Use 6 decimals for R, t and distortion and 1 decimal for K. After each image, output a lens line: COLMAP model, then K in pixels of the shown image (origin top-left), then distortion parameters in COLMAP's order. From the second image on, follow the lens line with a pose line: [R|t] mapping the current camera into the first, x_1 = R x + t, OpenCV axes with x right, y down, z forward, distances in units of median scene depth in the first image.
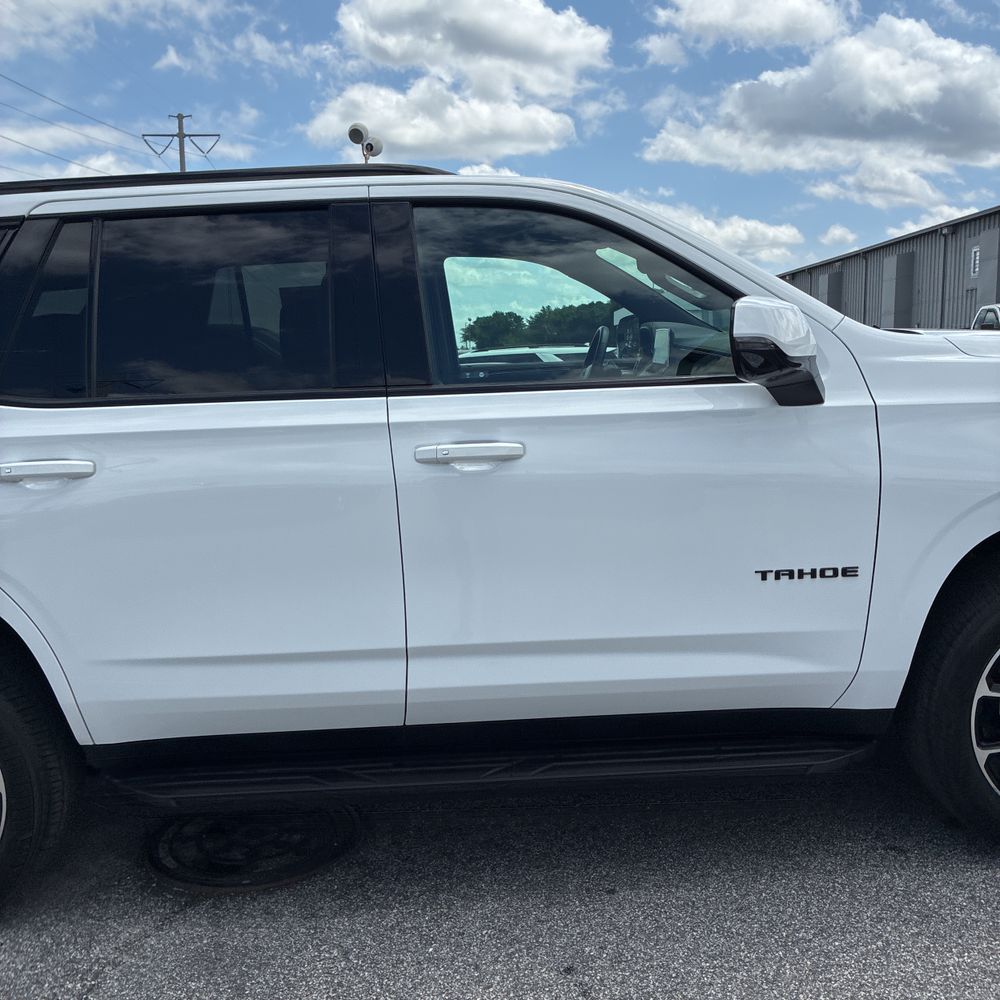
lens RADIAL K [[1036.7, 0, 500.0], [0, 1036.7, 500.0], [0, 0, 1]] dist [-0.005327, 0.053810]
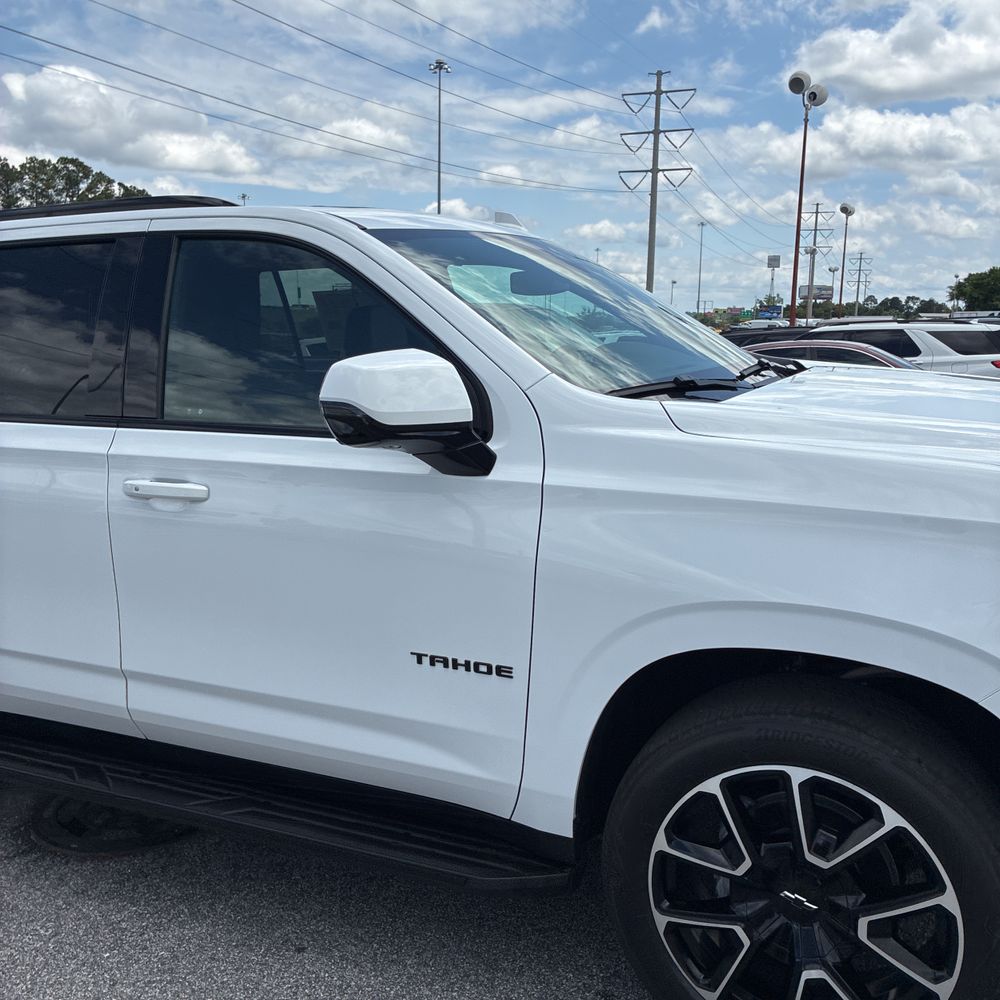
lens RADIAL K [[1036.7, 0, 500.0], [0, 1036.7, 500.0], [0, 0, 1]] dist [-0.005327, 0.053810]
pose [[0.894318, 0.103542, -0.435287, 0.672585], [-0.083976, 0.994410, 0.064009, -0.122867], [0.439481, -0.020691, 0.898013, 0.223374]]
